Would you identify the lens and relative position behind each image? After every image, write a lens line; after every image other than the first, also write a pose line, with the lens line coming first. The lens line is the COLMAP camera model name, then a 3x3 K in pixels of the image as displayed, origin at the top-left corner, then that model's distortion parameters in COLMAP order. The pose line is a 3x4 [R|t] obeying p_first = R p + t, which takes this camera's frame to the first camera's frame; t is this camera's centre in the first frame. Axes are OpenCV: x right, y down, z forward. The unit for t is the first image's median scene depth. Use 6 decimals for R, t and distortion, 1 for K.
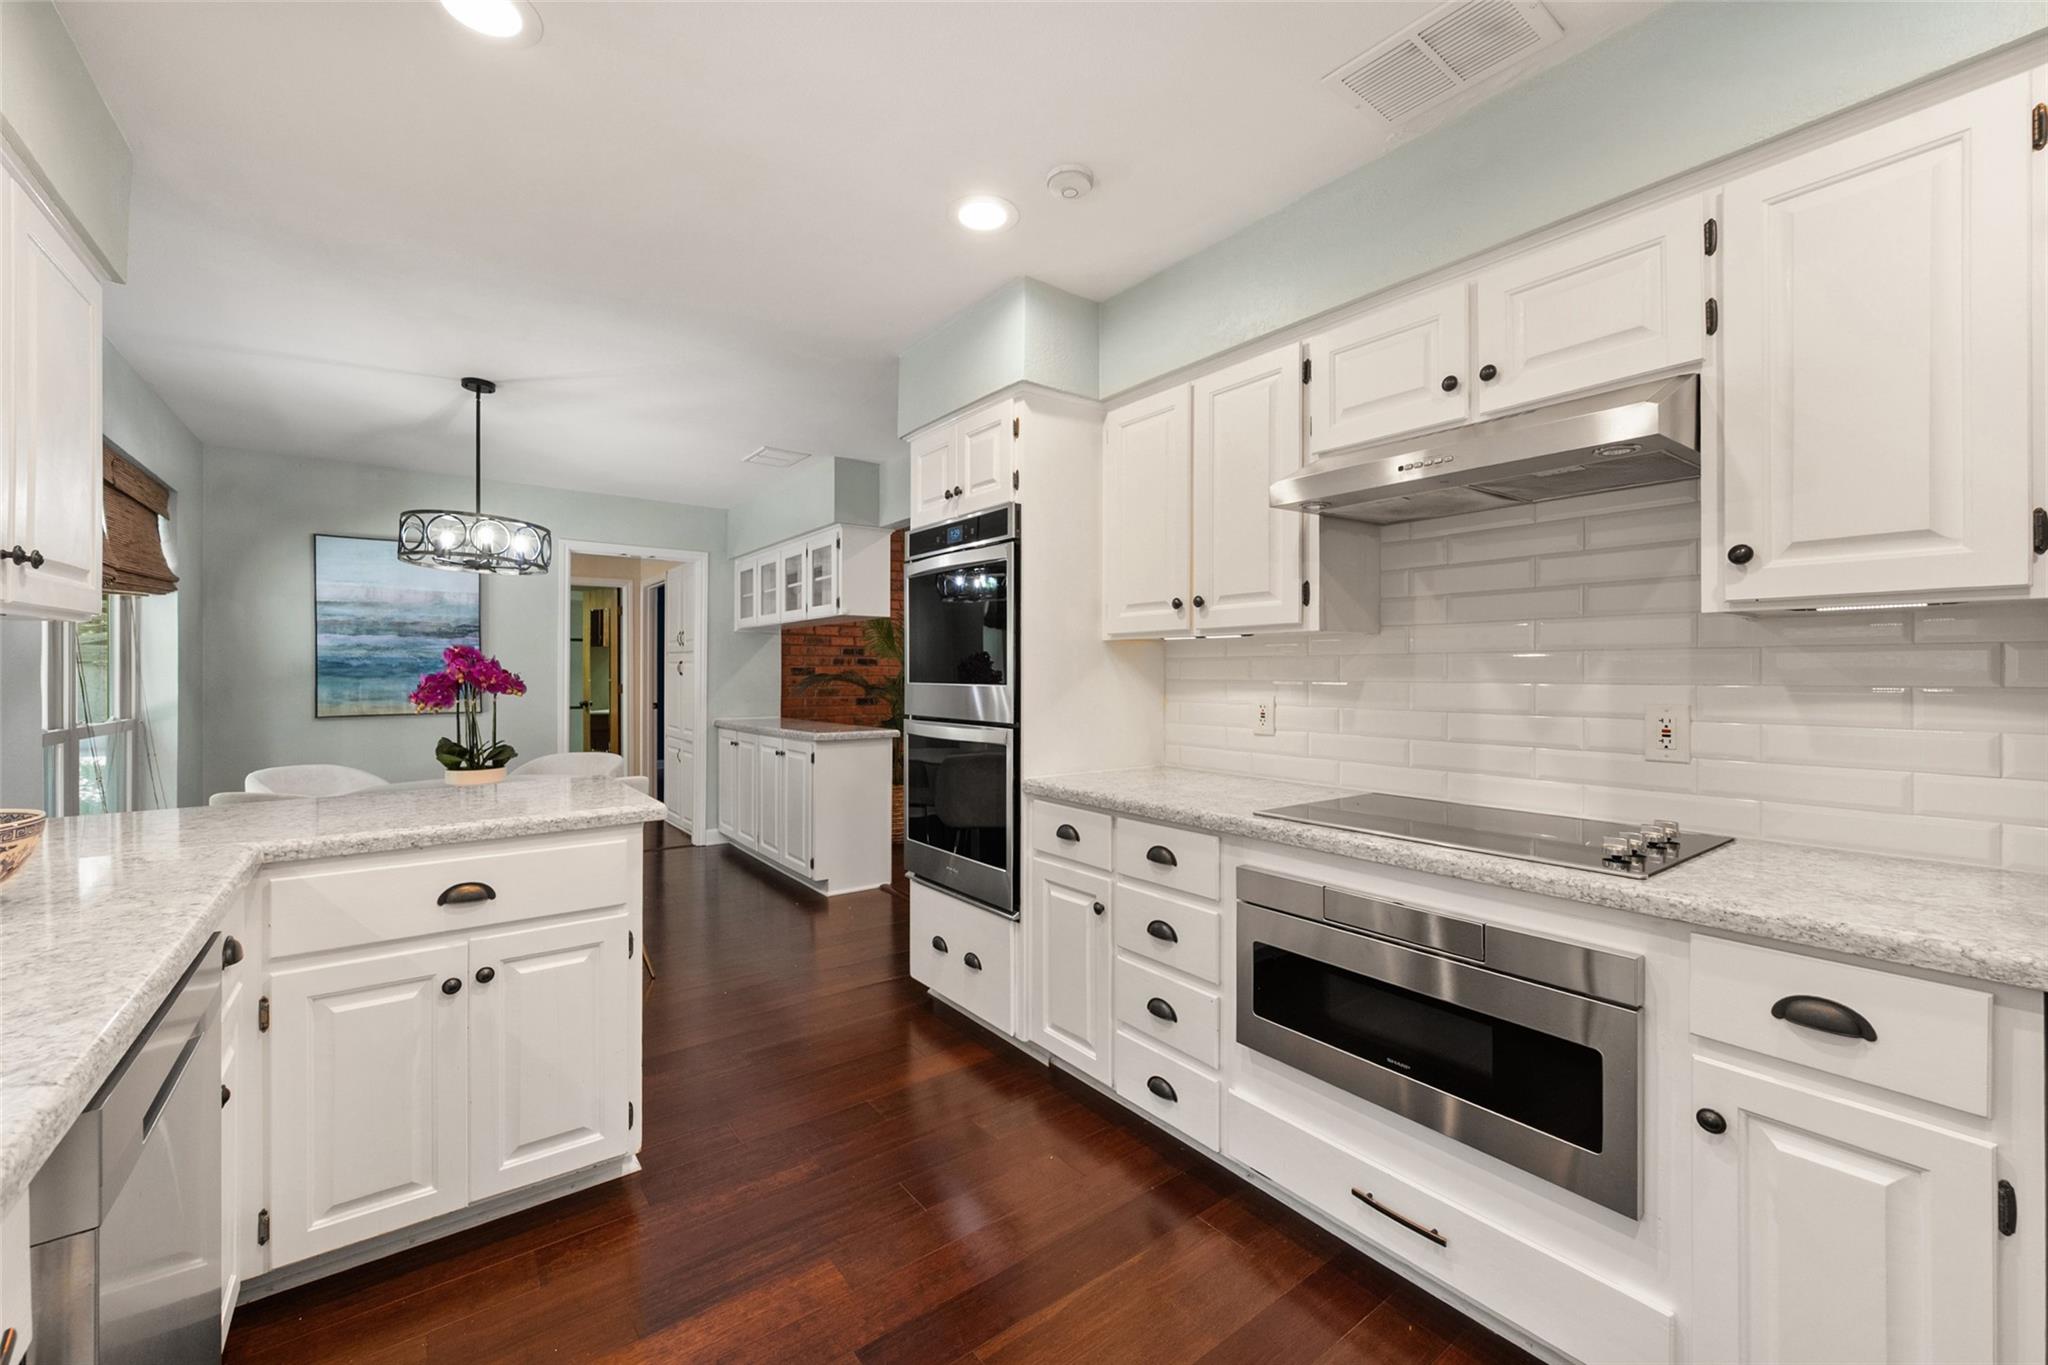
lens RADIAL K [[814.0, 0, 1028.9], [0, 814.0, 670.1], [0, 0, 1]] dist [-0.002838, -0.000634]
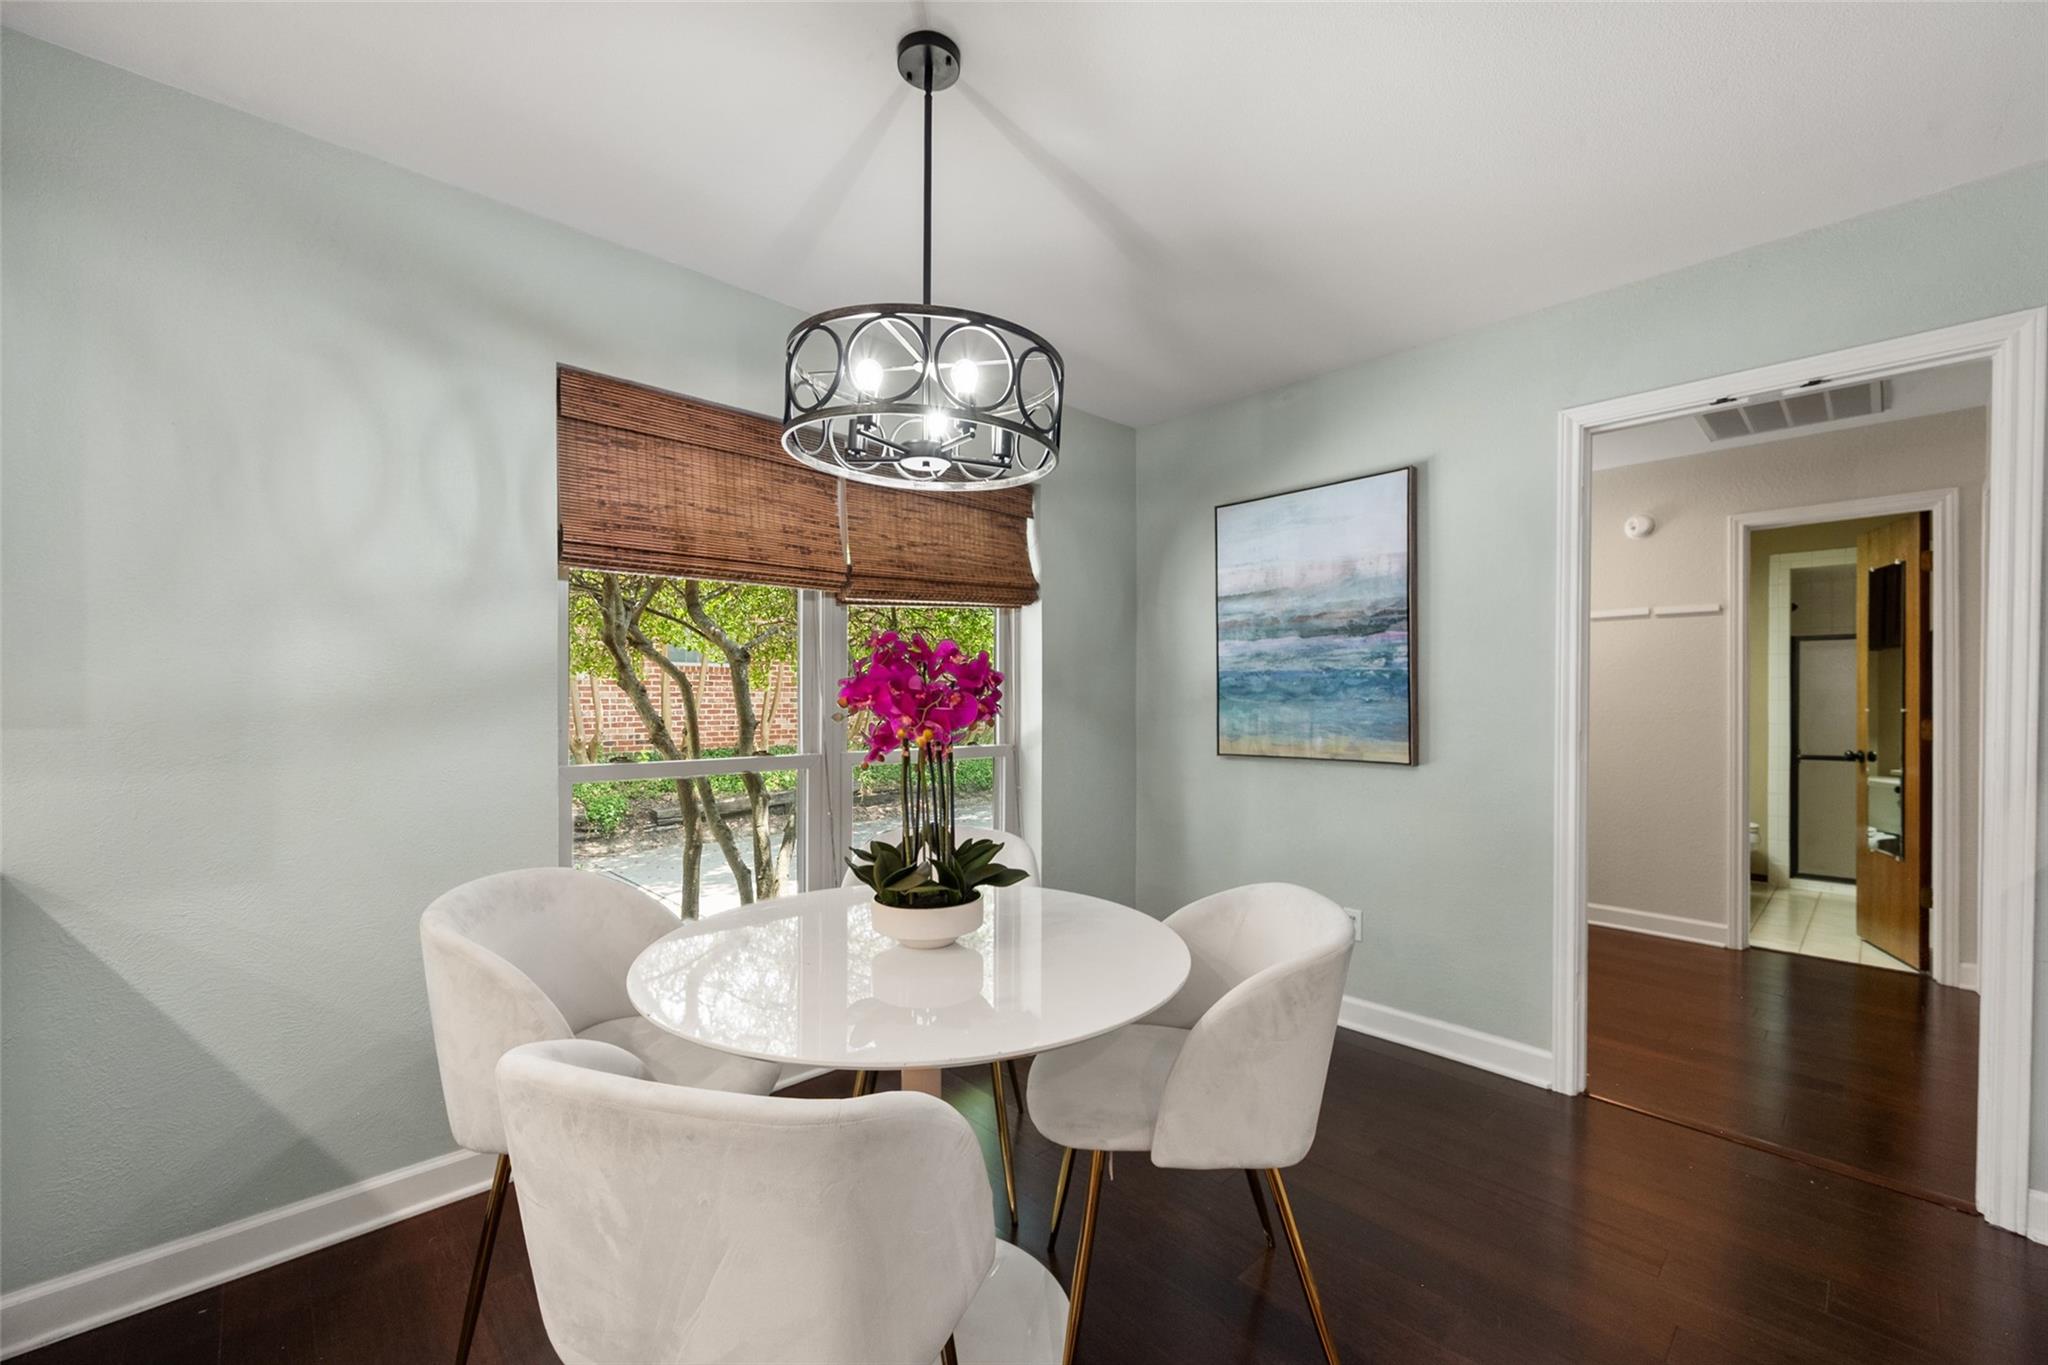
lens RADIAL K [[811.3, 0, 1026.0], [0, 811.3, 697.5], [0, 0, 1]] dist [0.000894, 0.000272]
pose [[0.105663, -0.001007, -0.994401, -0.195704], [0.003859, 0.999992, -0.000602, 0.007026], [0.994394, -0.003774, 0.105666, 0.894795]]
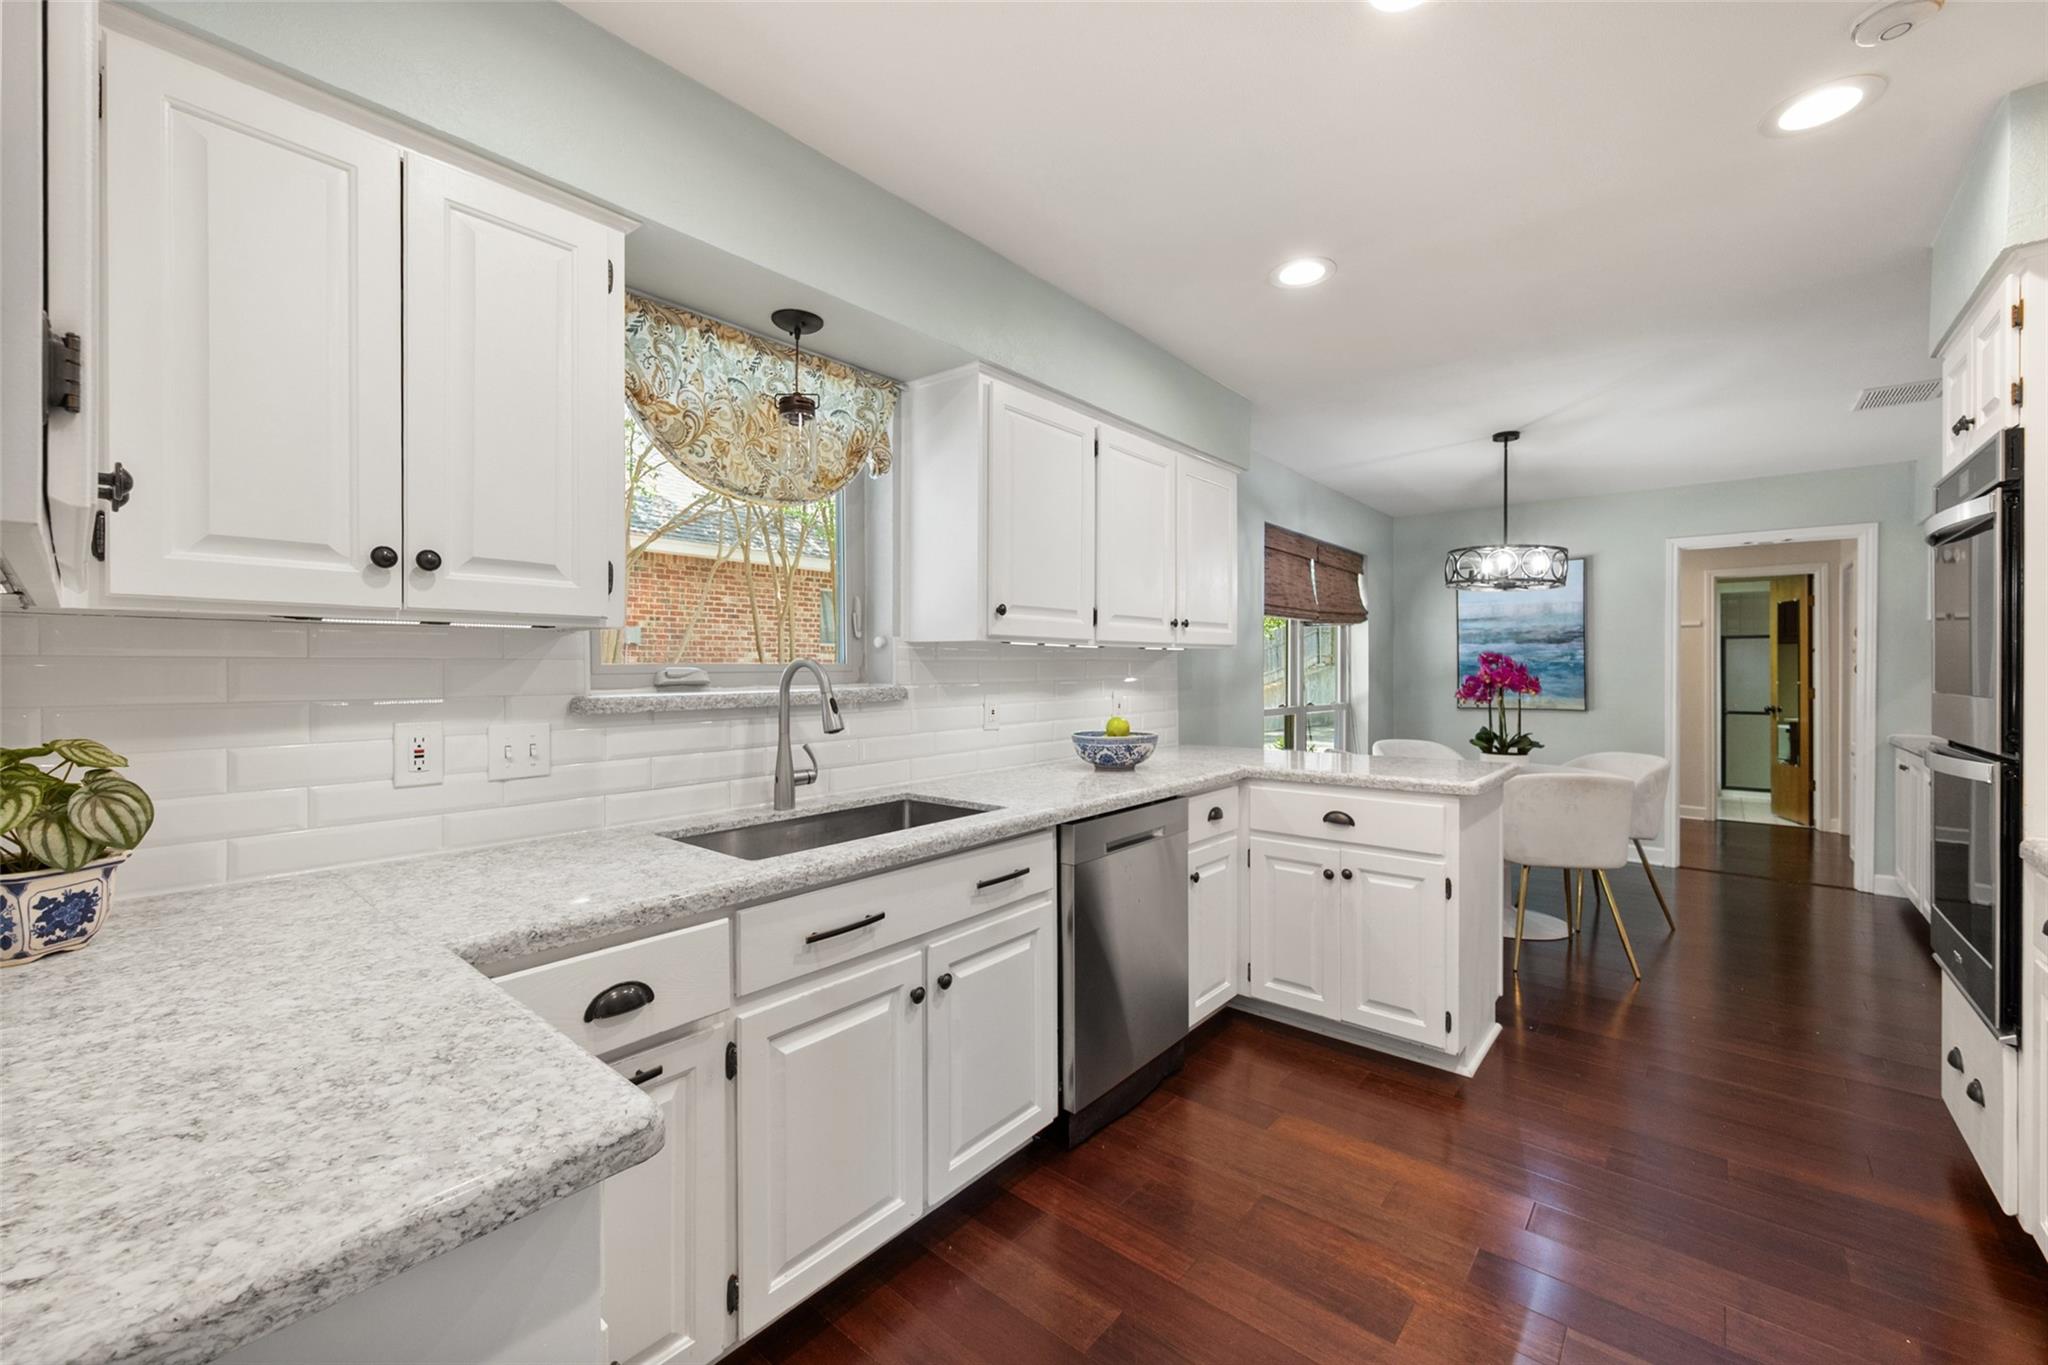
lens RADIAL K [[815.7, 0, 1012.3], [0, 815.7, 667.3], [0, 0, 1]] dist [-0.001719, -0.000495]
pose [[0.204369, -0.005197, -0.978880, 0.314104], [0.002647, 0.999985, -0.004756, -0.003703], [0.978890, -0.001619, 0.204380, 0.031665]]
